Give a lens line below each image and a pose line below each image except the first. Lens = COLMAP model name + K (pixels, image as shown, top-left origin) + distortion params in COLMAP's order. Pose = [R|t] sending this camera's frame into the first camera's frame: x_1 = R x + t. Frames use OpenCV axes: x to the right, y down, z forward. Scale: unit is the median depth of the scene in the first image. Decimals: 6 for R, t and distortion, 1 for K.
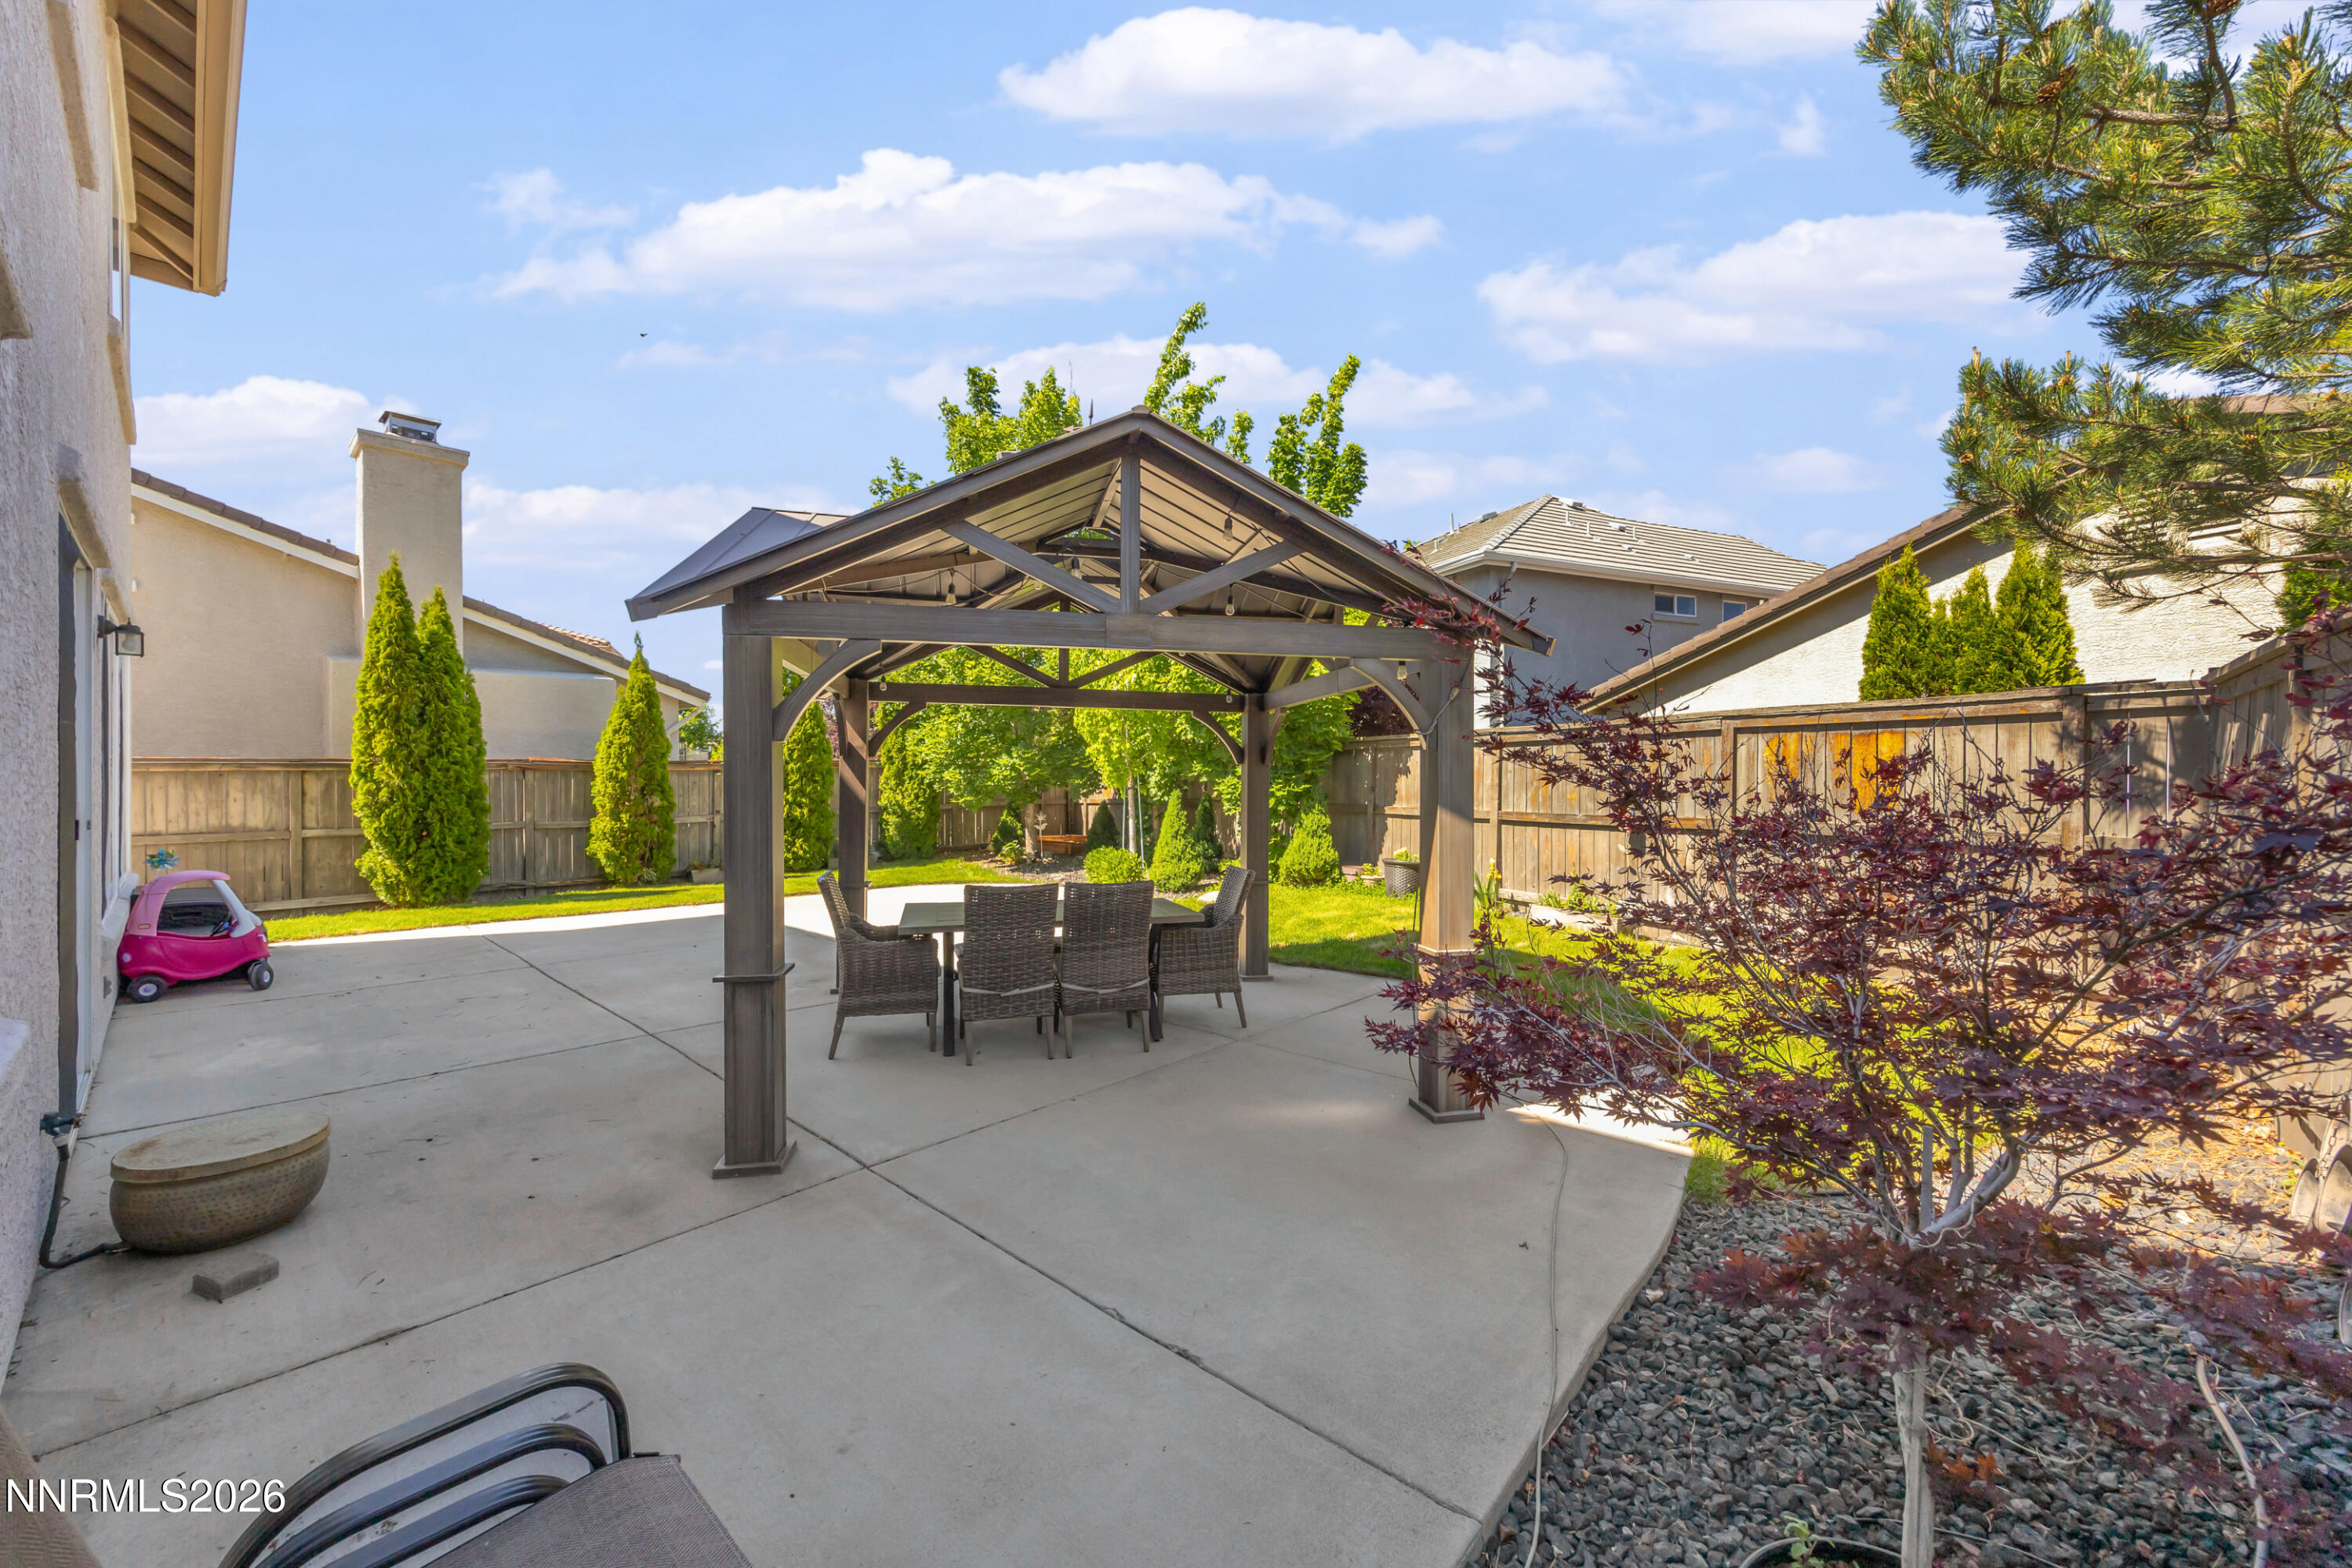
lens RADIAL K [[899.0, 0, 1182.1], [0, 899.0, 782.9], [0, 0, 1]] dist [-0.002675, -0.000349]
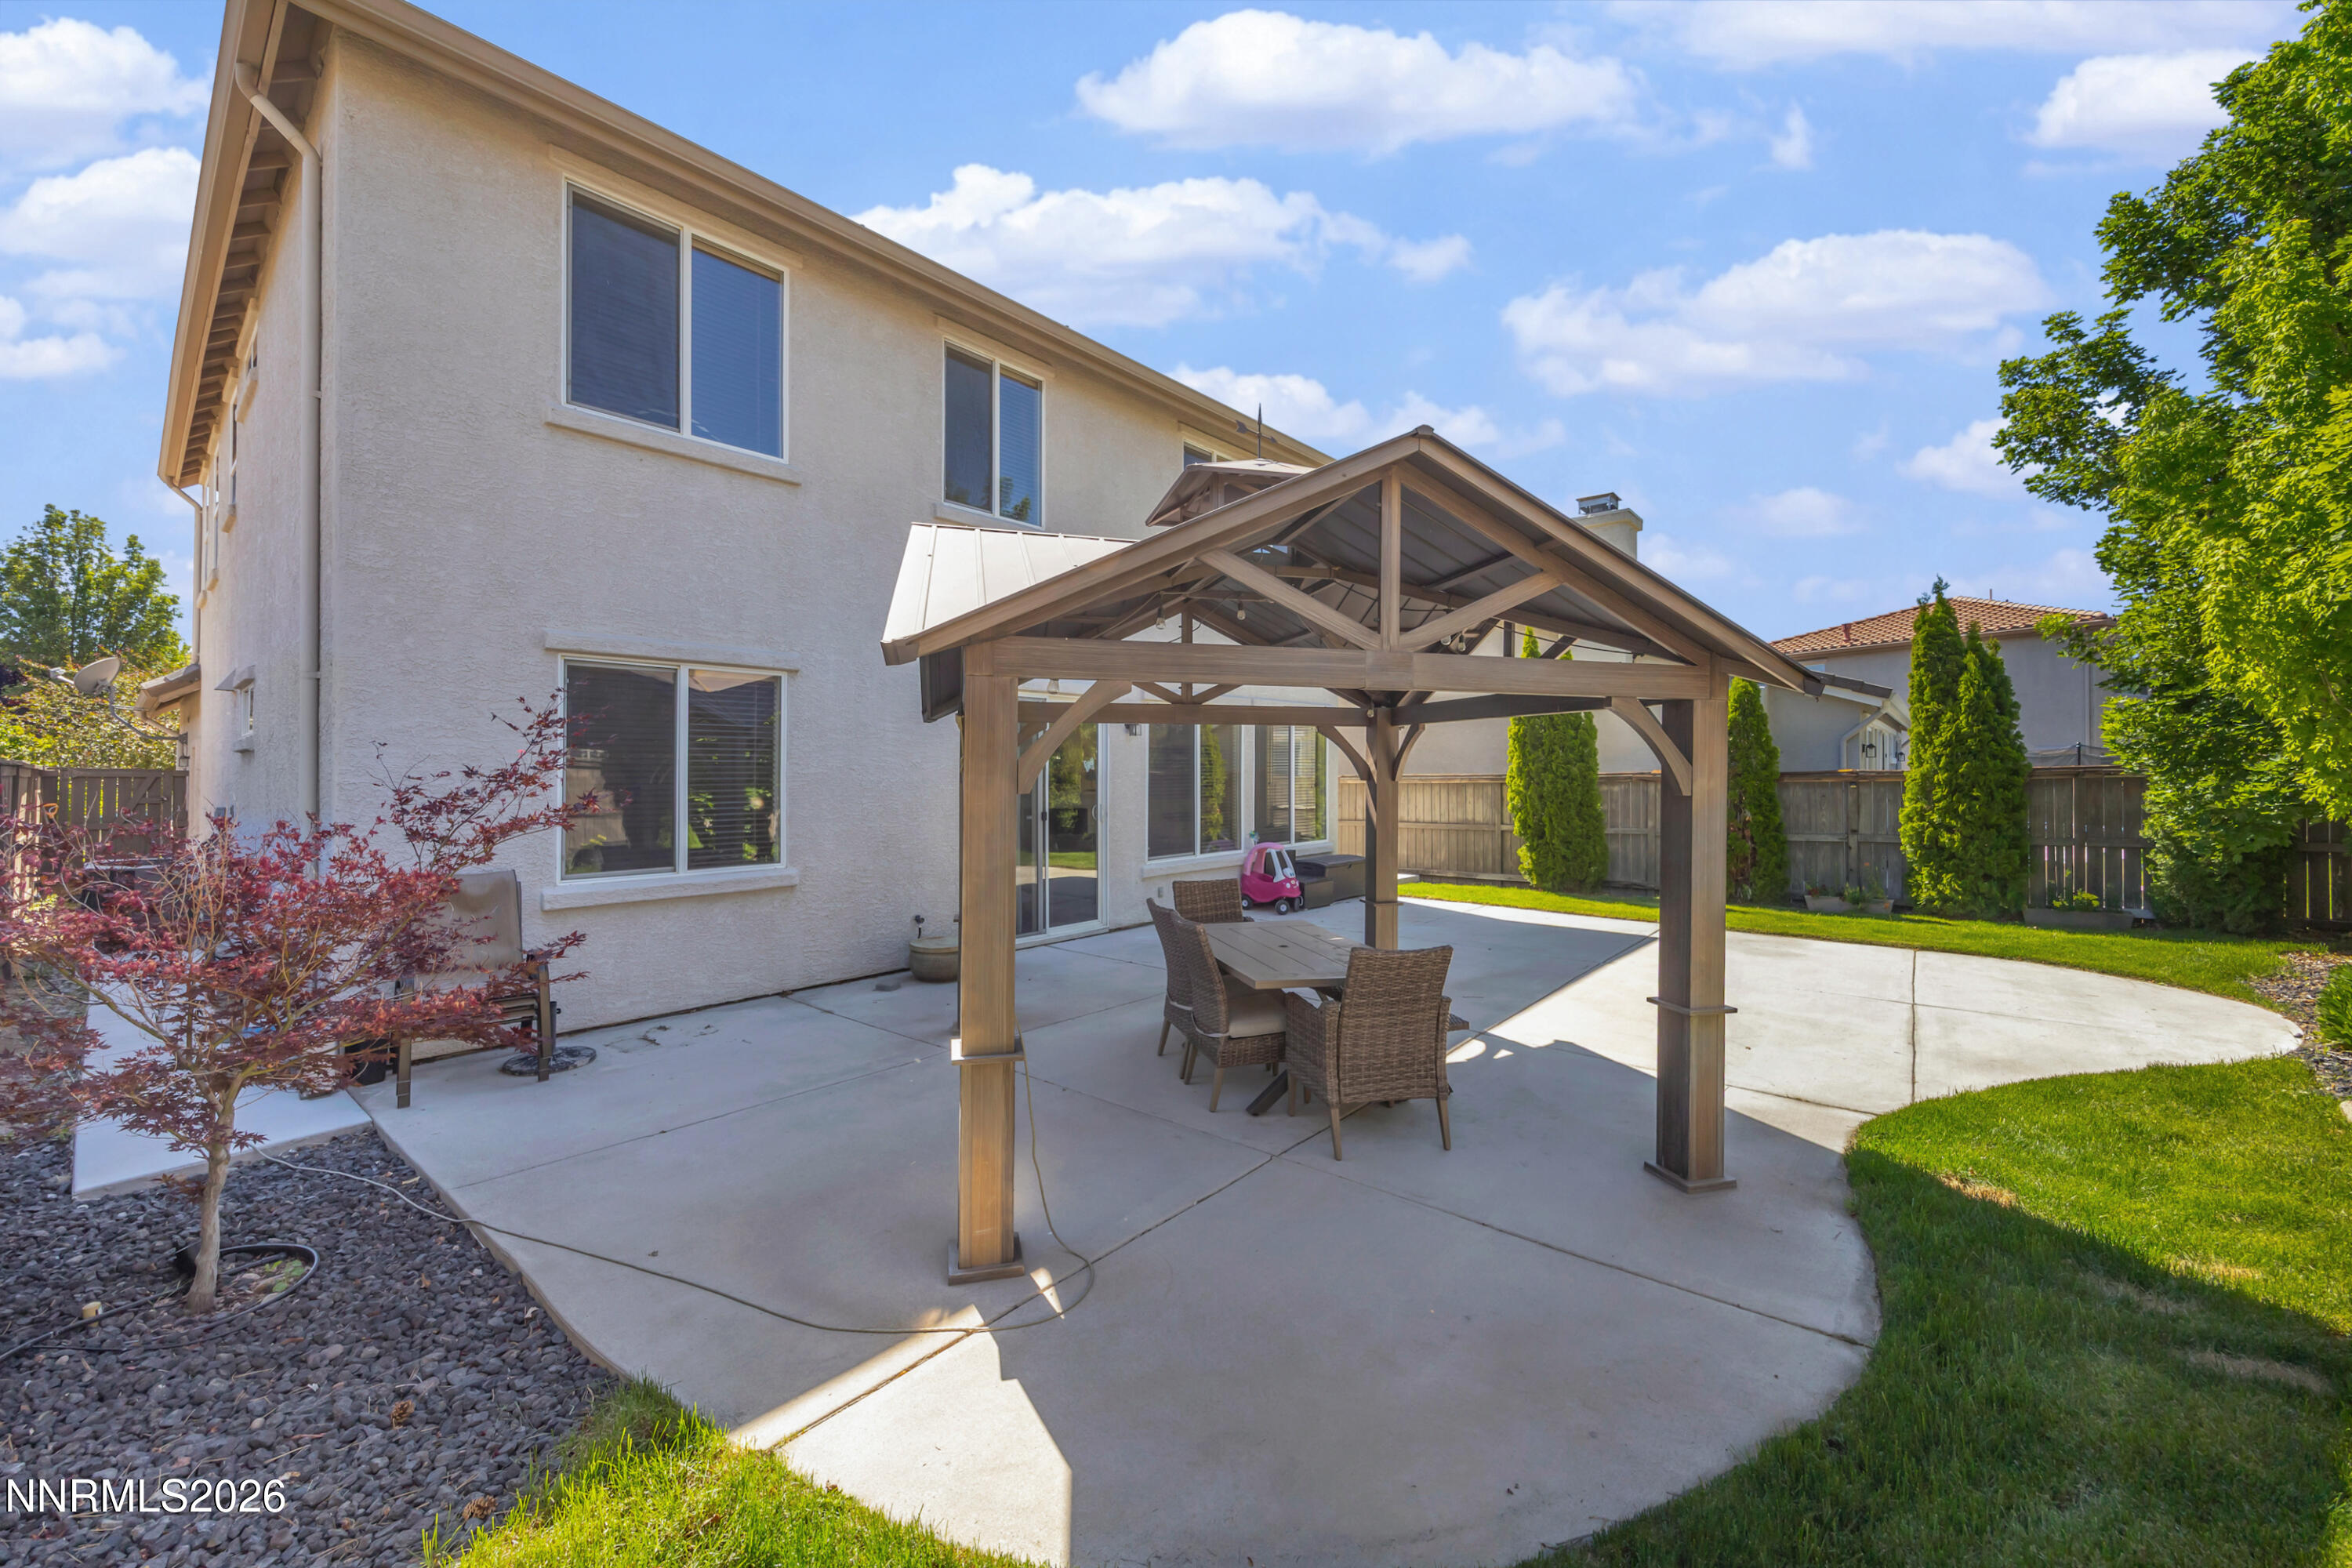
lens RADIAL K [[899.0, 0, 1183.8], [0, 899.0, 776.9], [0, 0, 1]] dist [-0.002675, -0.000349]
pose [[0.034152, 0.001717, -0.999415, 0.420443], [-0.005112, 0.999986, 0.001544, -0.023194], [0.999404, 0.005056, 0.034160, 0.446448]]
